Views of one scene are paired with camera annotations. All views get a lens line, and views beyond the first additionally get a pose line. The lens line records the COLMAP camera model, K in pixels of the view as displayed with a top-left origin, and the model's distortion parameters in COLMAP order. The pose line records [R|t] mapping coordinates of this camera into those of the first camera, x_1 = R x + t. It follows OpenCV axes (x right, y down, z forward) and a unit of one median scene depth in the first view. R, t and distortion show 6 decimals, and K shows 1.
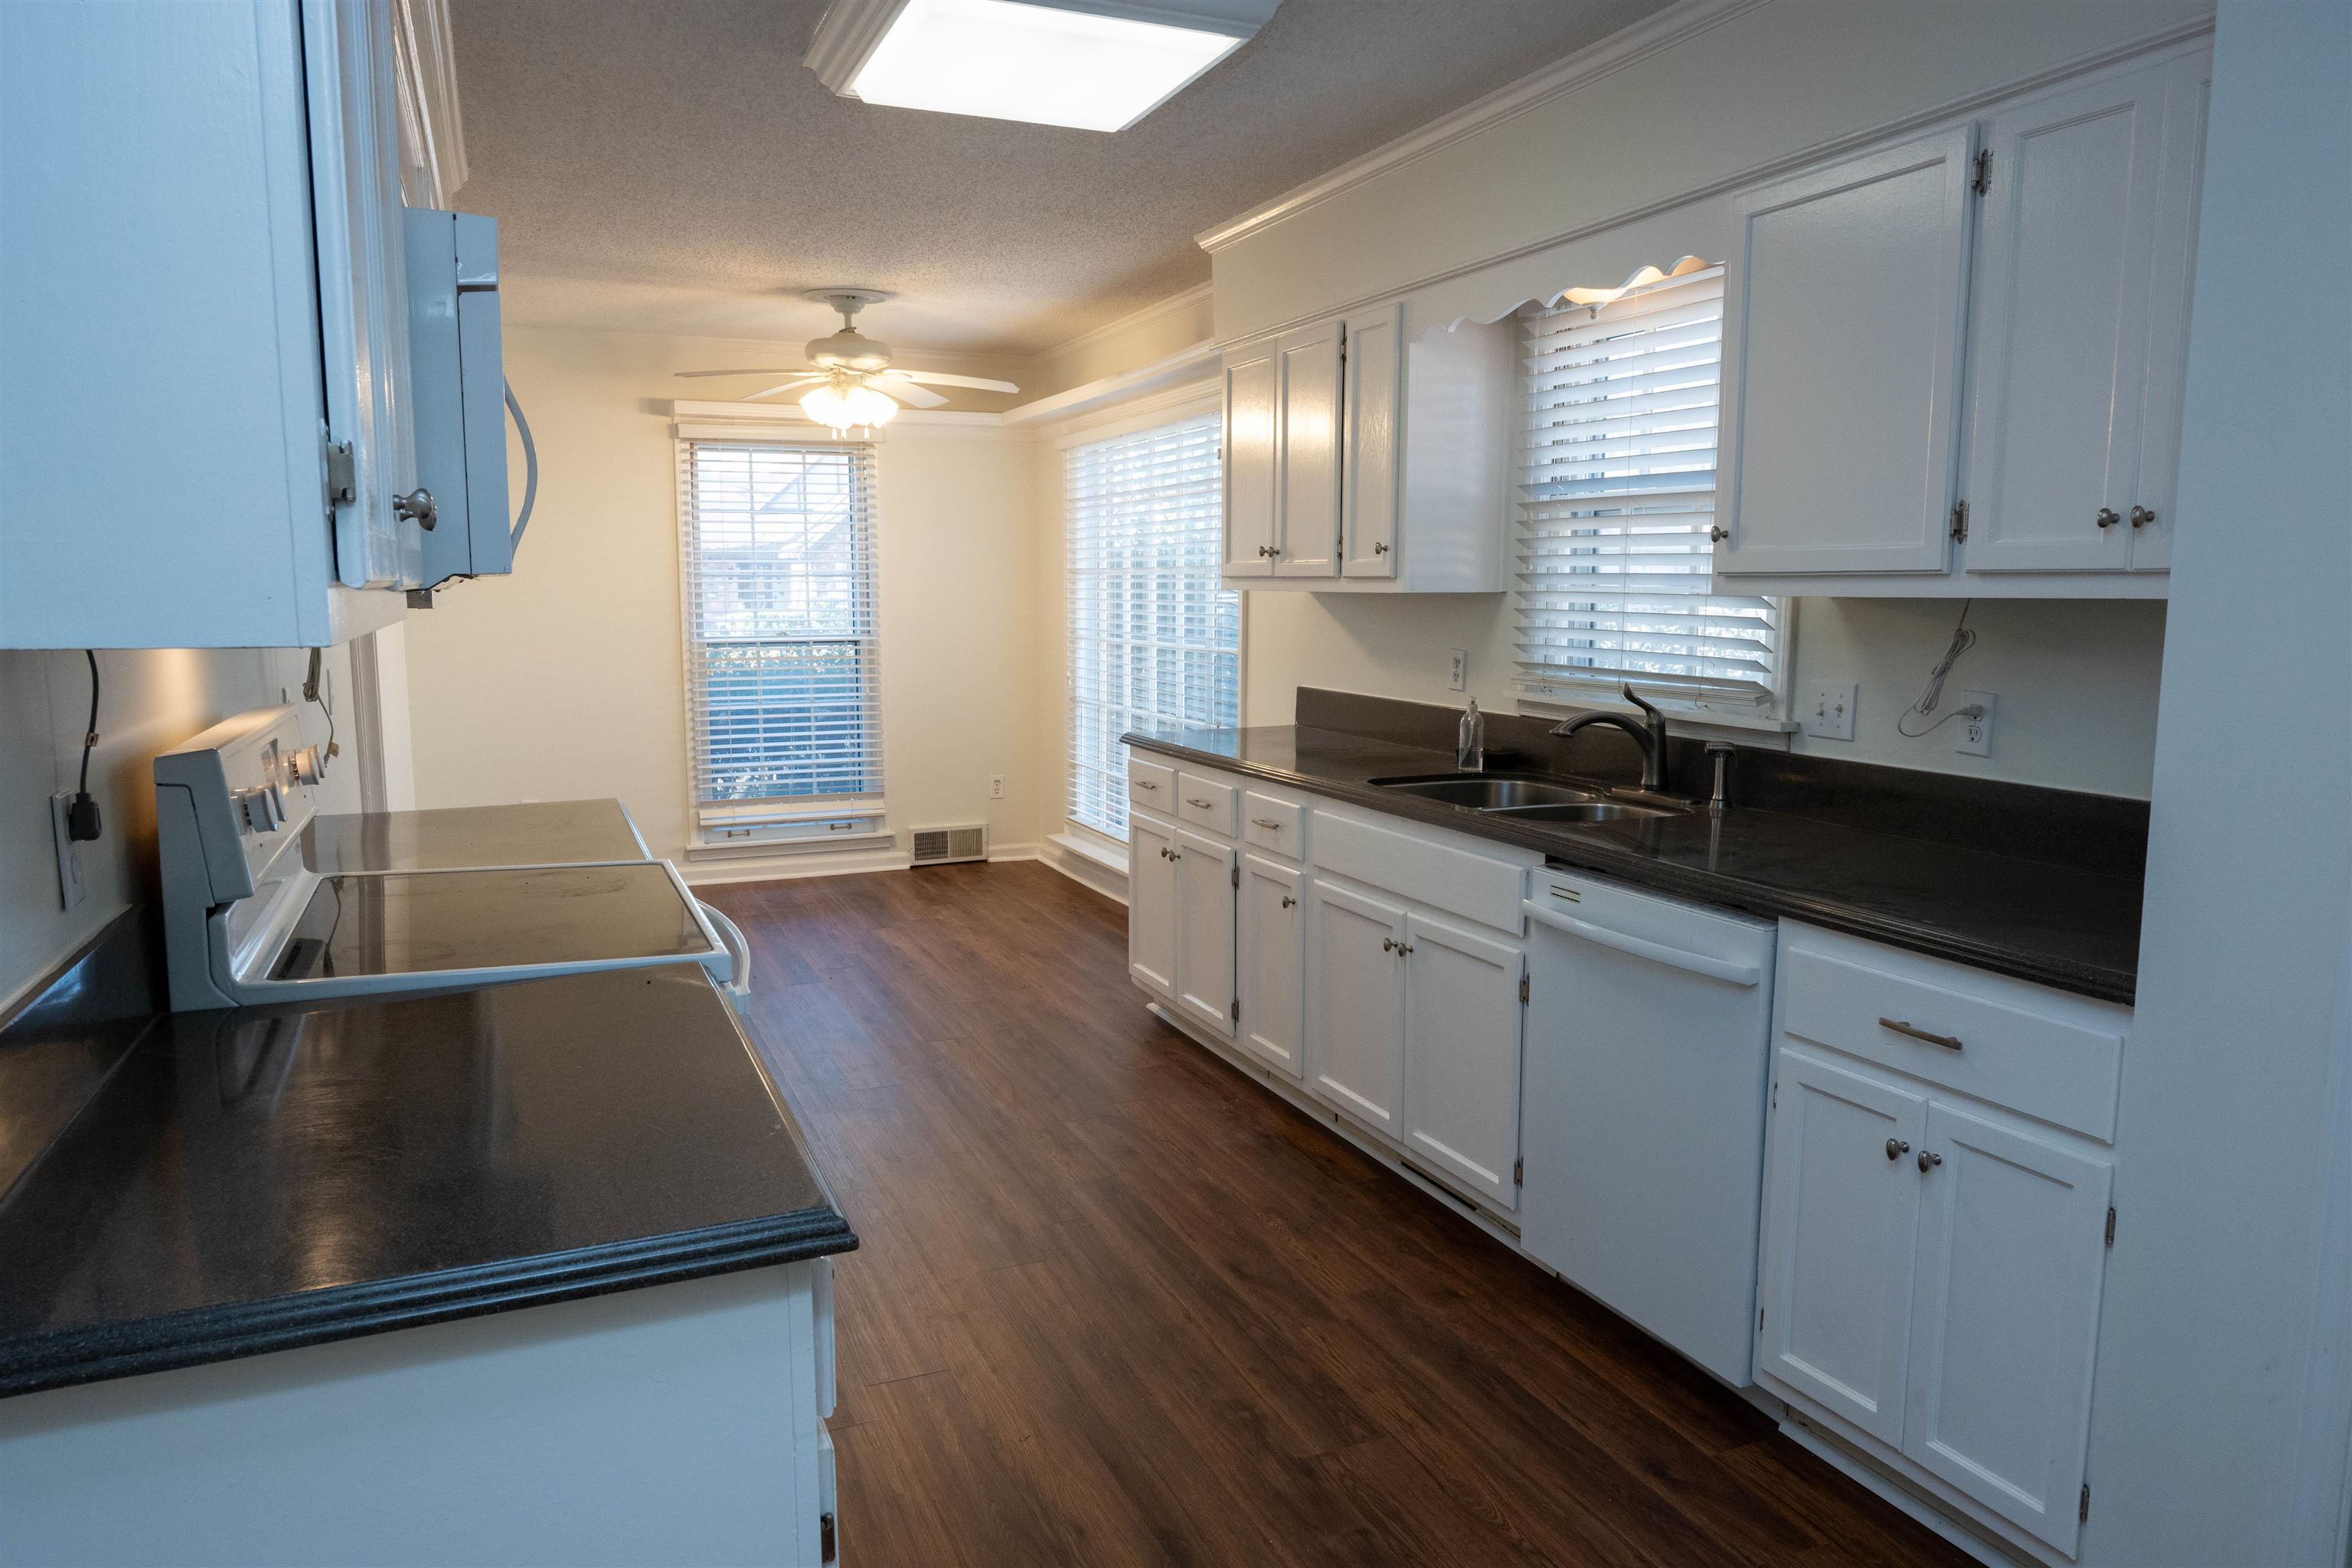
lens RADIAL K [[1541.5, 0, 1132.7], [0, 1541.5, 782.1], [0, 0, 1]] dist [-0.002304, 0.000036]
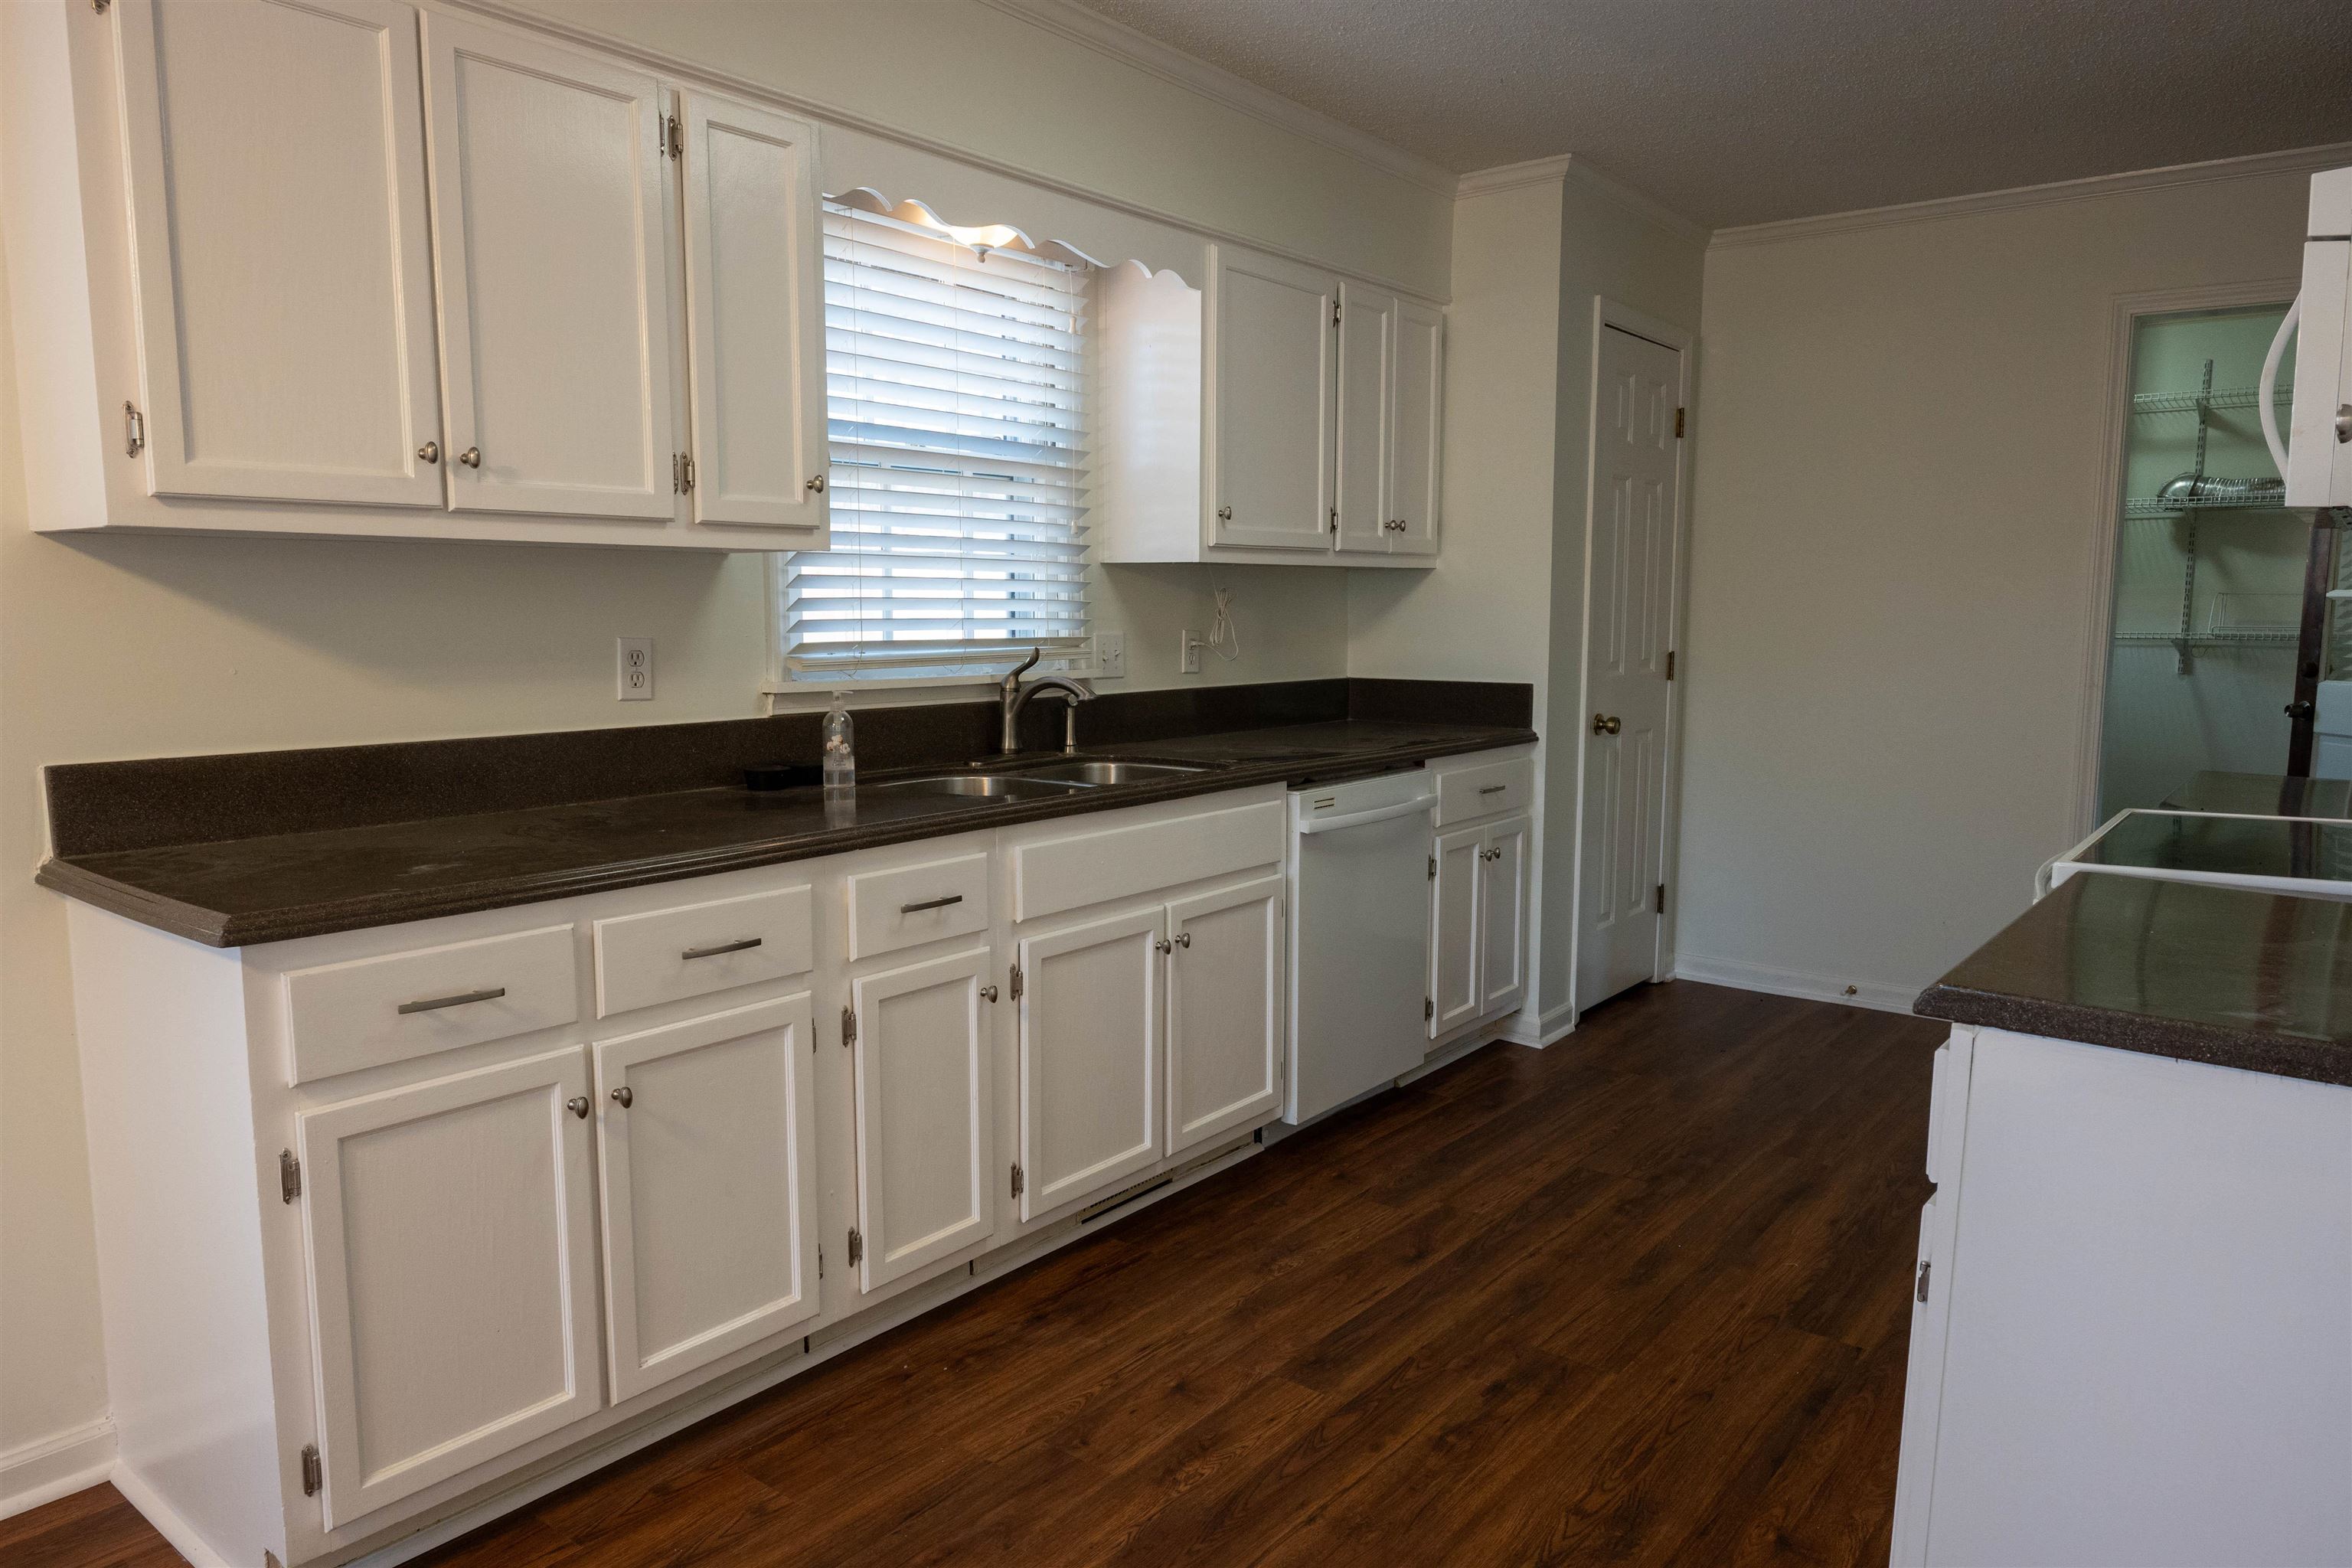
lens RADIAL K [[1518.9, 0, 1211.0], [0, 1518.9, 795.6], [0, 0, 1]] dist [-0.008848, 0.000050]
pose [[-0.499379, -0.112034, 0.859109, -0.602740], [0.109602, 0.975468, 0.190917, -0.147665], [-0.859423, 0.189501, -0.474849, 1.397310]]
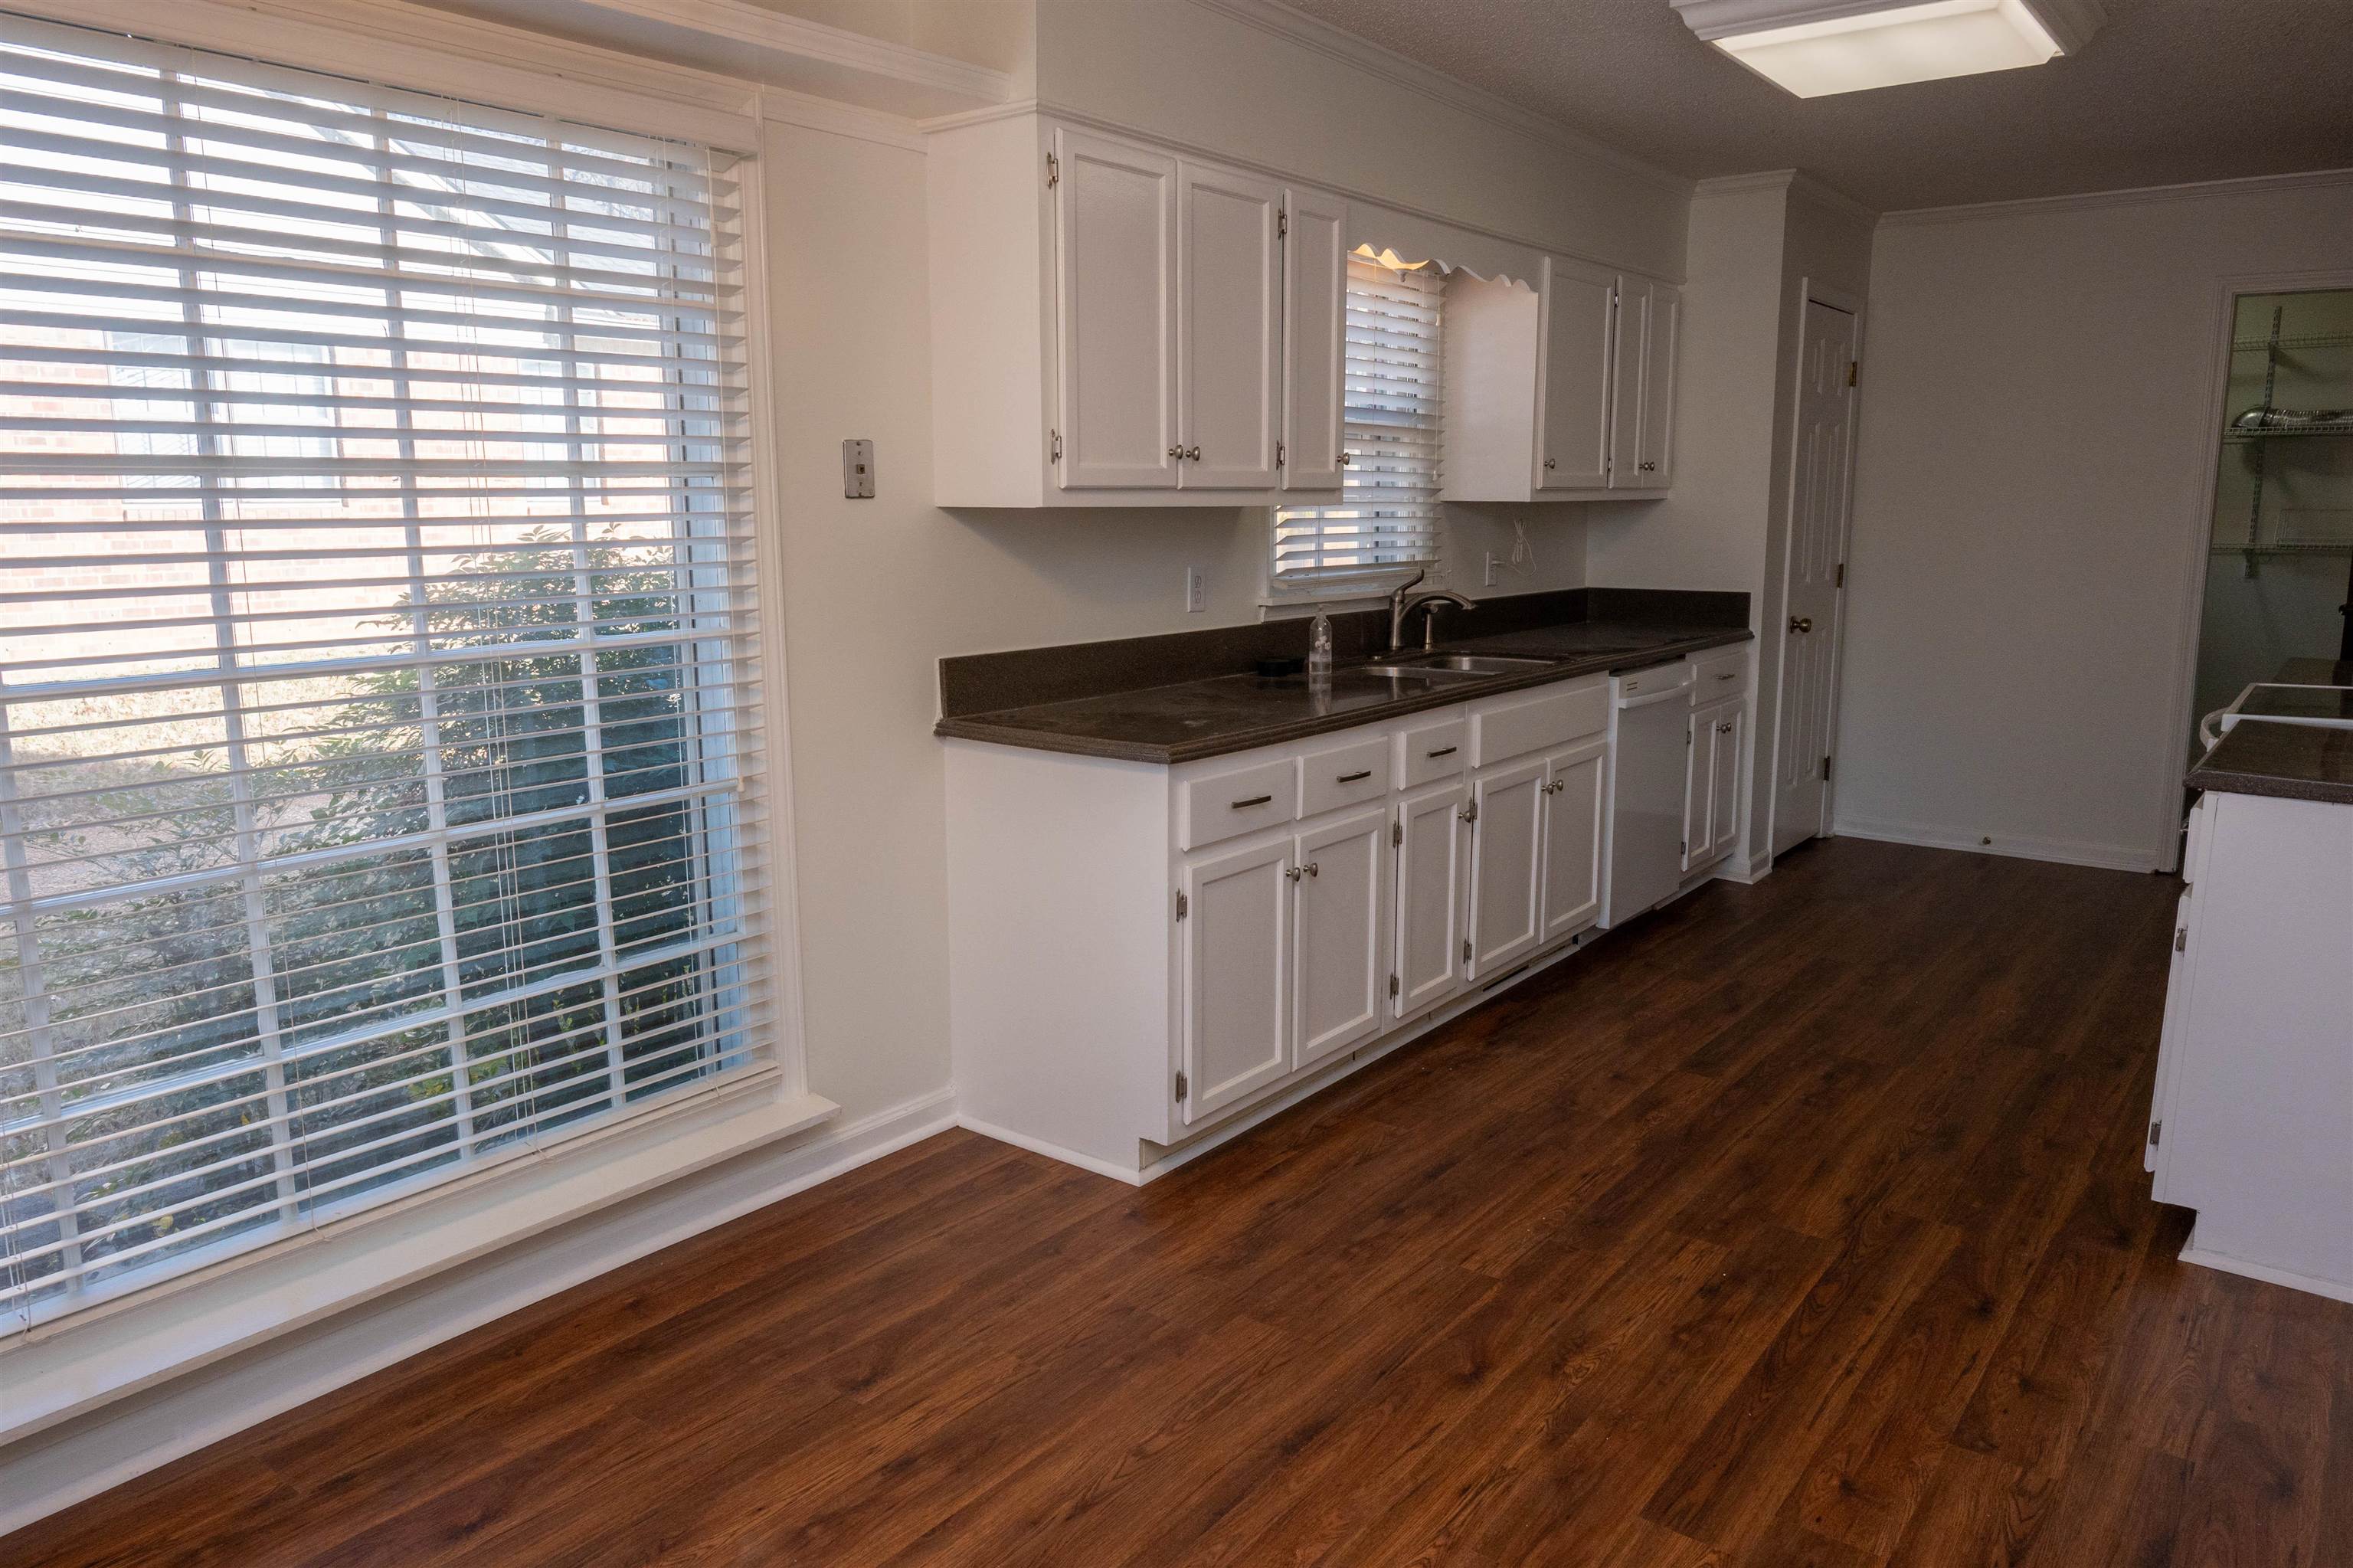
lens RADIAL K [[1577.5, 0, 1176.5], [0, 1577.5, 784.0], [0, 0, 1]] dist [-0.025418, 0.002742]
pose [[-0.496305, -0.152499, 0.854649, -0.770523], [0.118602, 0.963311, 0.240762, -0.240059], [-0.860009, 0.220854, -0.460009, 1.858182]]
